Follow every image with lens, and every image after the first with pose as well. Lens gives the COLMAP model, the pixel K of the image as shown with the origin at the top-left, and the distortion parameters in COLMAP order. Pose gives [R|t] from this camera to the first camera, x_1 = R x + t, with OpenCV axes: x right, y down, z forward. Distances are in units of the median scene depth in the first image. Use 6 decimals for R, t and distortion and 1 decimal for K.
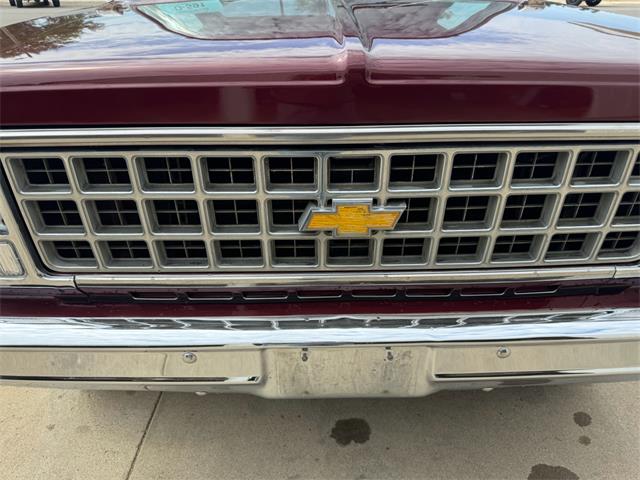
lens RADIAL K [[463.6, 0, 316.3], [0, 463.6, 242.1], [0, 0, 1]] dist [0.033966, -0.037179]
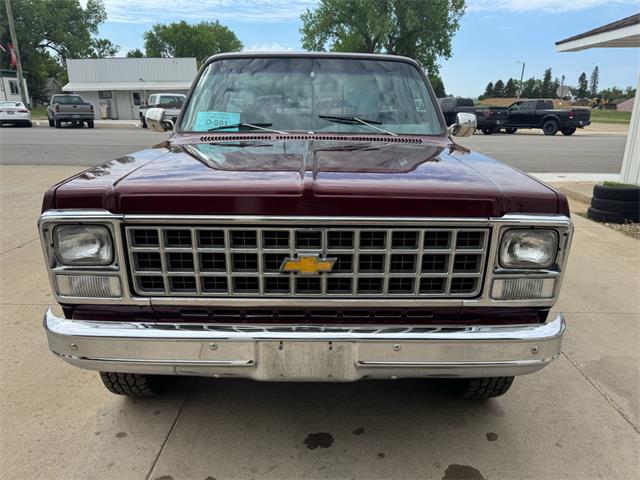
lens RADIAL K [[463.6, 0, 316.3], [0, 463.6, 242.1], [0, 0, 1]] dist [0.033966, -0.037179]
pose [[0.999740, 0.020654, -0.009676, 0.117378], [-0.022312, 0.973624, -0.227064, 0.261669], [0.004731, 0.227221, 0.973832, -0.769659]]
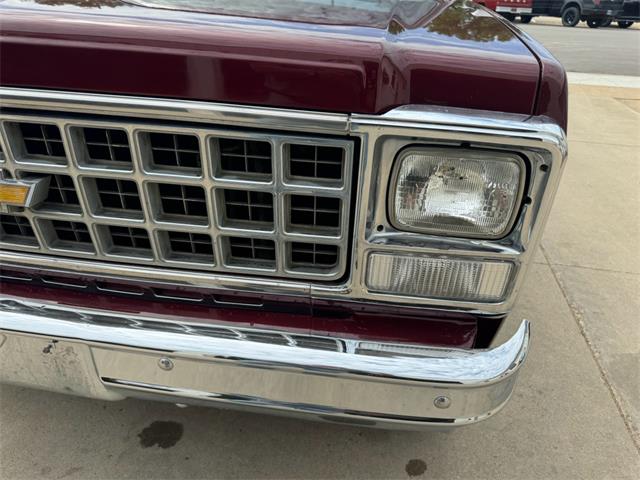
lens RADIAL K [[463.6, 0, 316.3], [0, 463.6, 242.1], [0, 0, 1]] dist [0.033966, -0.037179]
pose [[0.982835, 0.121787, -0.138578, 0.800465], [-0.124123, 0.992232, -0.008309, -0.019593], [0.136489, 0.025367, 0.990317, 0.164730]]
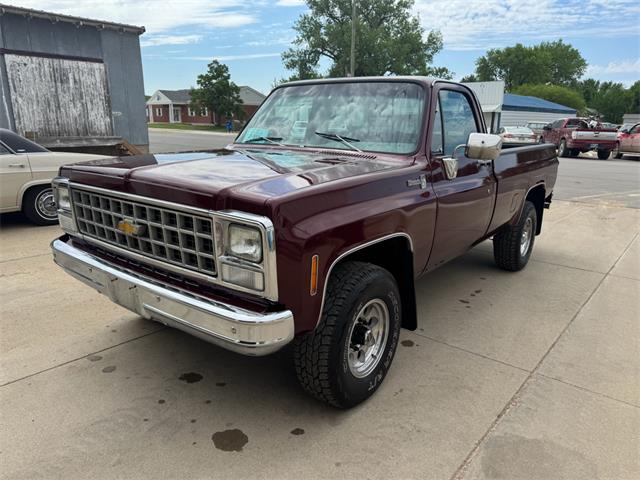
lens RADIAL K [[463.6, 0, 316.3], [0, 463.6, 242.1], [0, 0, 1]] dist [0.033966, -0.037179]
pose [[0.771047, 0.182035, -0.610205, 2.425700], [-0.337792, 0.929253, -0.149617, 0.061367], [0.539799, 0.321484, 0.777988, -0.466181]]
